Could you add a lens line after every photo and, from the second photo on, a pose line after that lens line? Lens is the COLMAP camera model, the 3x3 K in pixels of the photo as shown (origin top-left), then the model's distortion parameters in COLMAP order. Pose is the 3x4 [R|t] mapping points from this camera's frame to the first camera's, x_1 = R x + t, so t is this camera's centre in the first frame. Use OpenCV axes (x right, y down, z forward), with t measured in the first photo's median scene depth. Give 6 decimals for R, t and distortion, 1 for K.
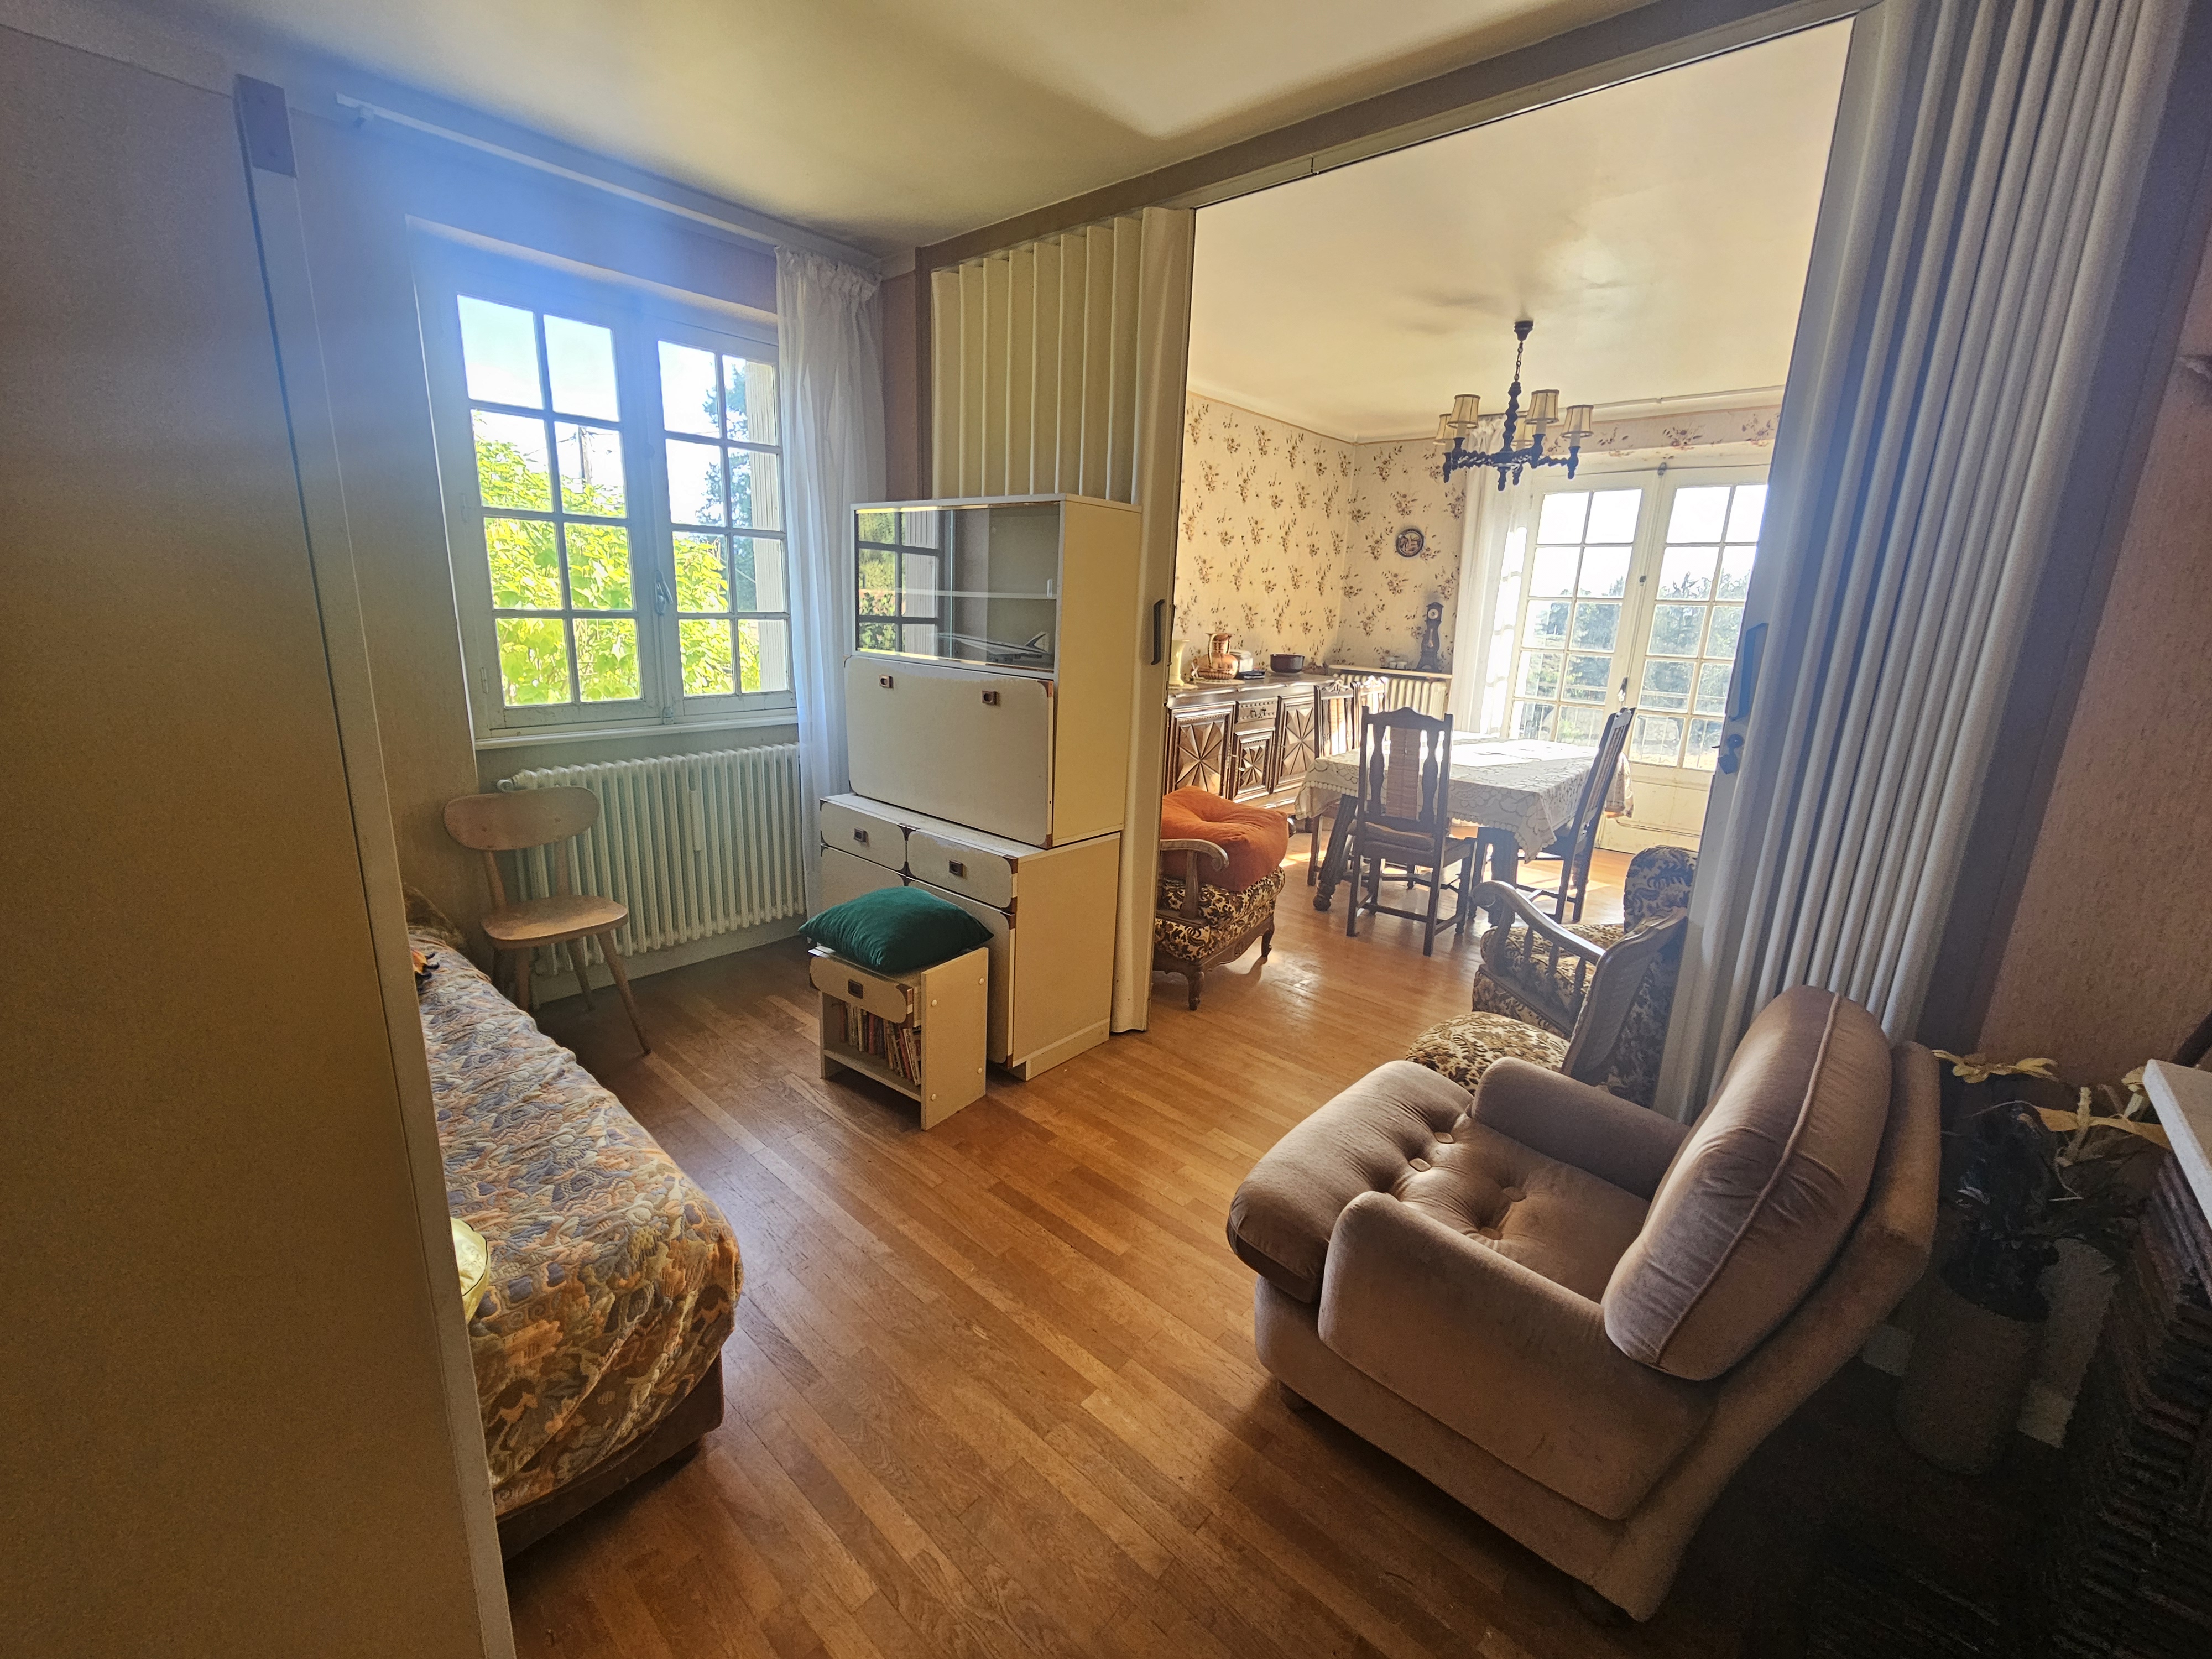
lens RADIAL K [[914.9, 0, 1107.5], [0, 914.9, 821.8], [0, 0, 1]] dist [0.001557, 0.000738]
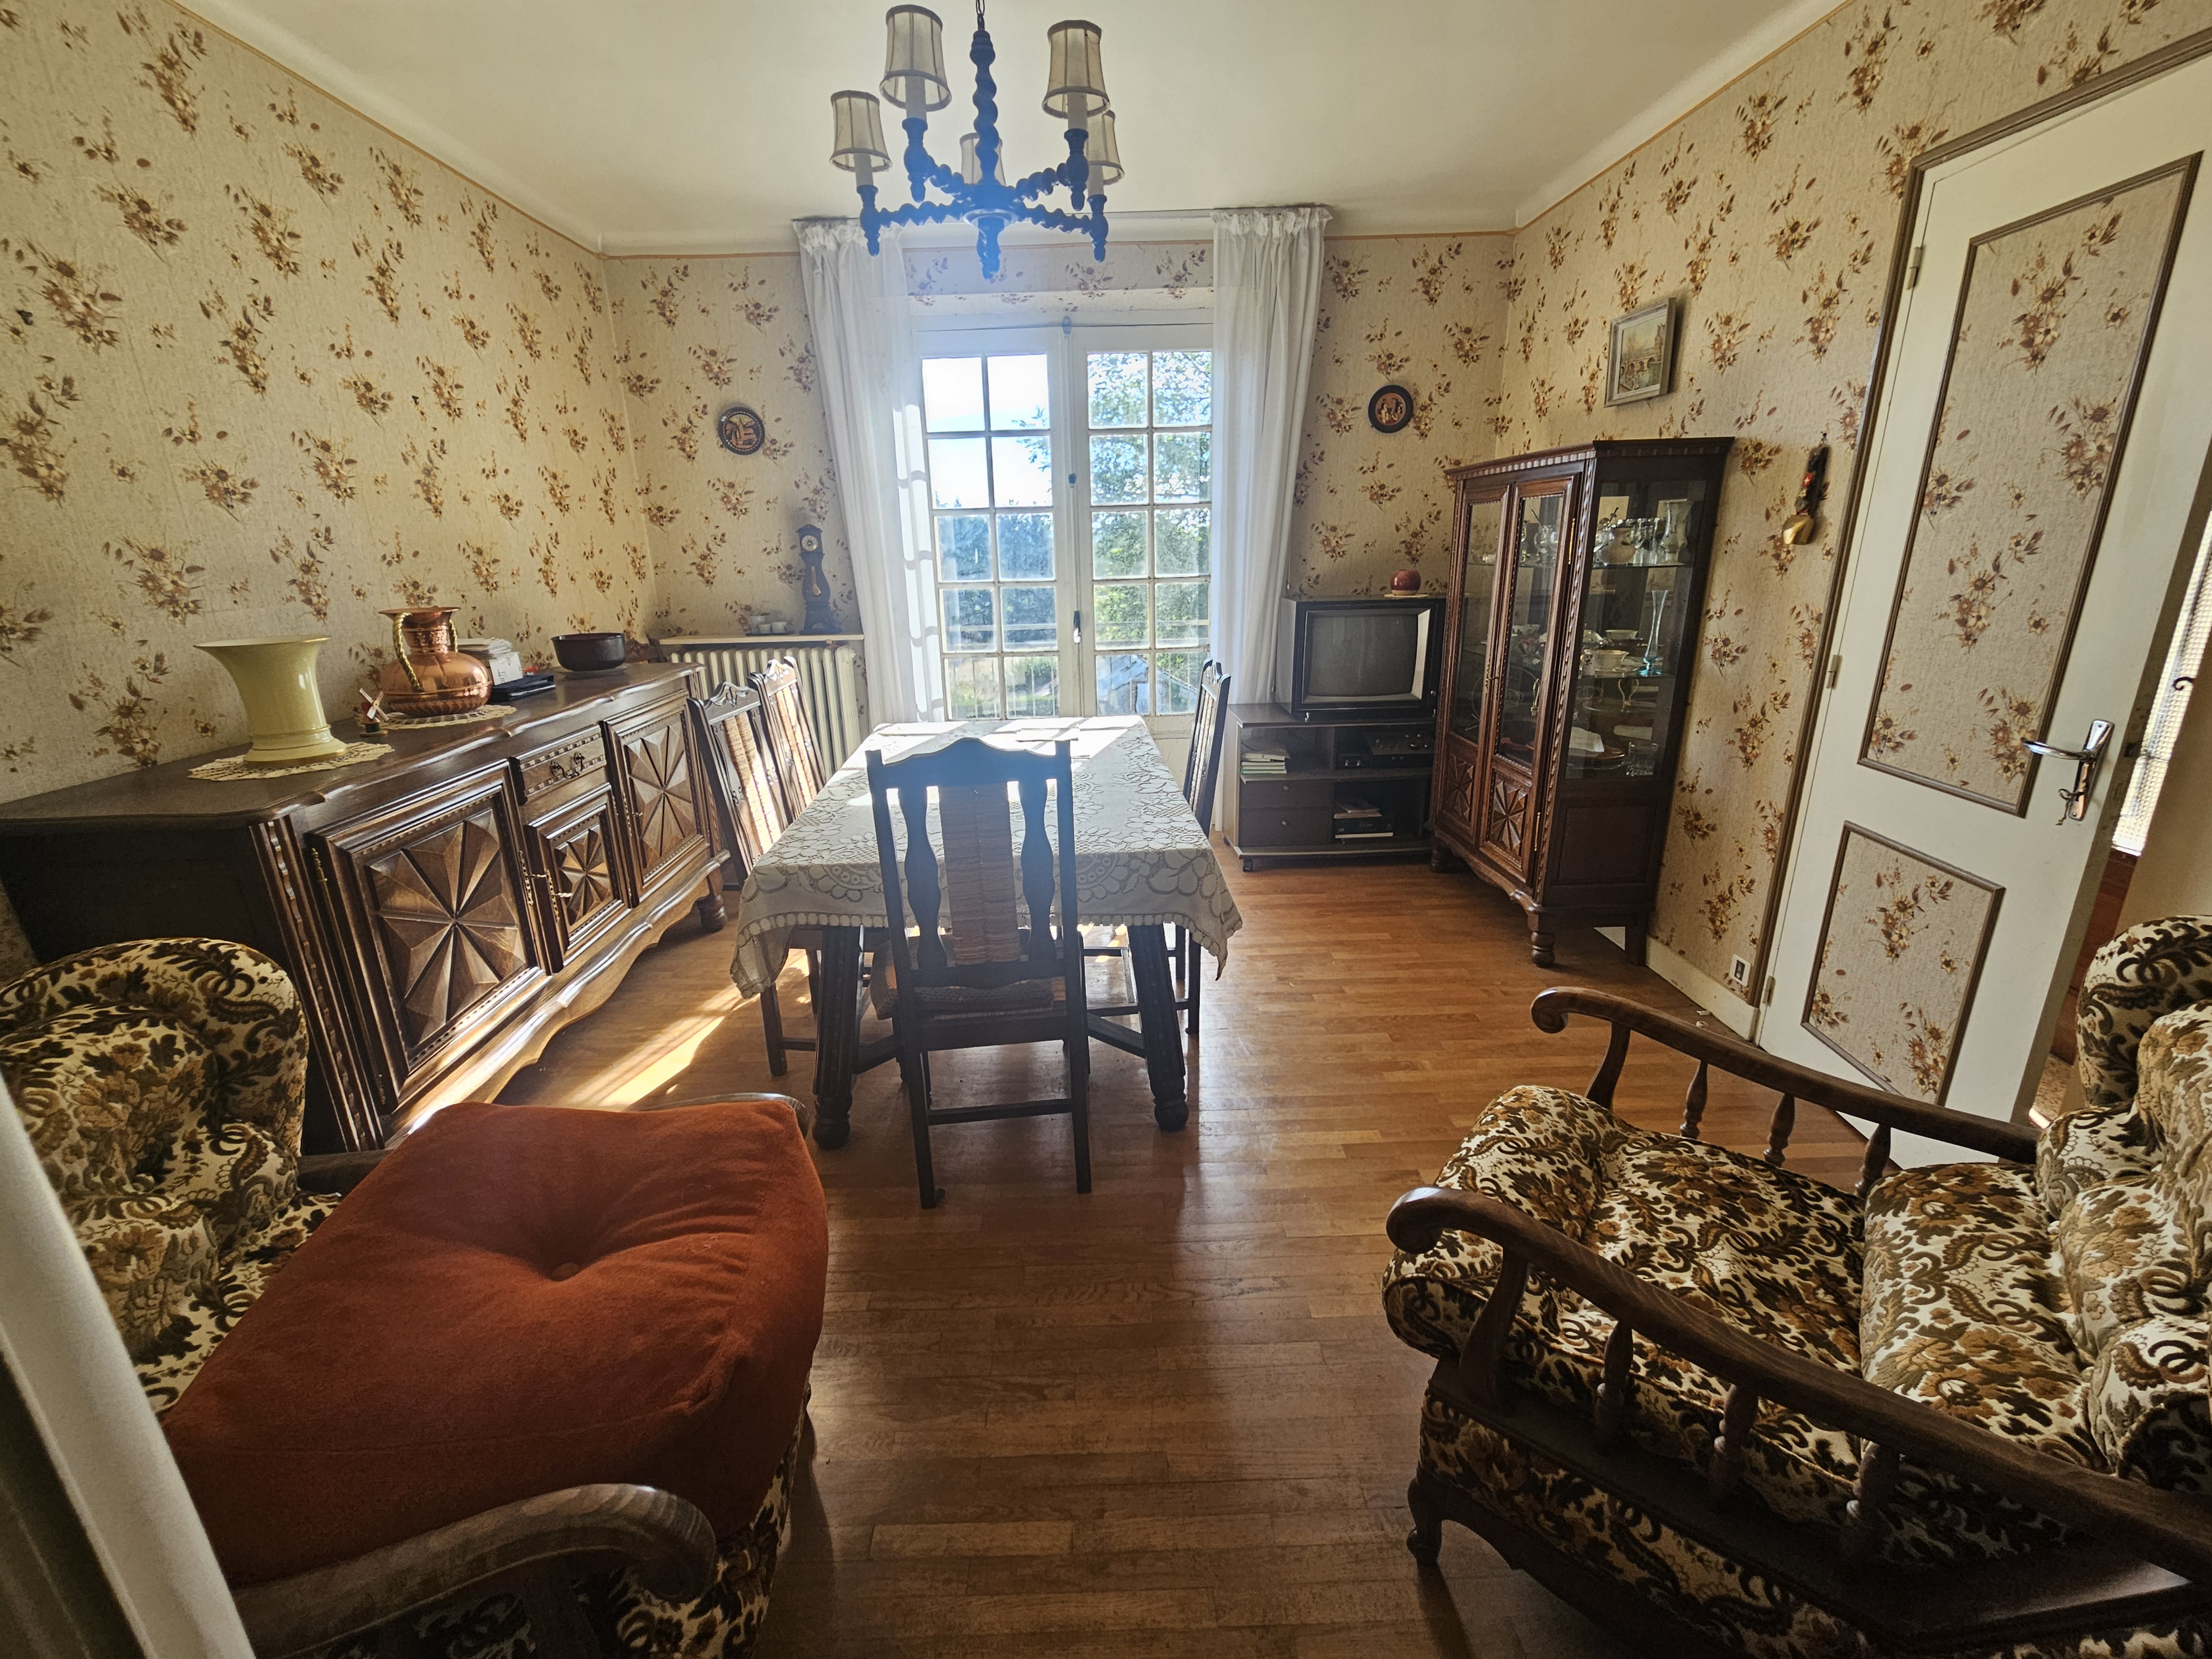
lens RADIAL K [[914.9, 0, 1097.9], [0, 914.9, 828.0], [0, 0, 1]] dist [0.001557, 0.000738]
pose [[0.740769, -0.251982, 0.622709, 0.060433], [0.210019, 0.967386, 0.141621, -0.092230], [-0.638086, 0.025872, 0.769530, 0.429365]]
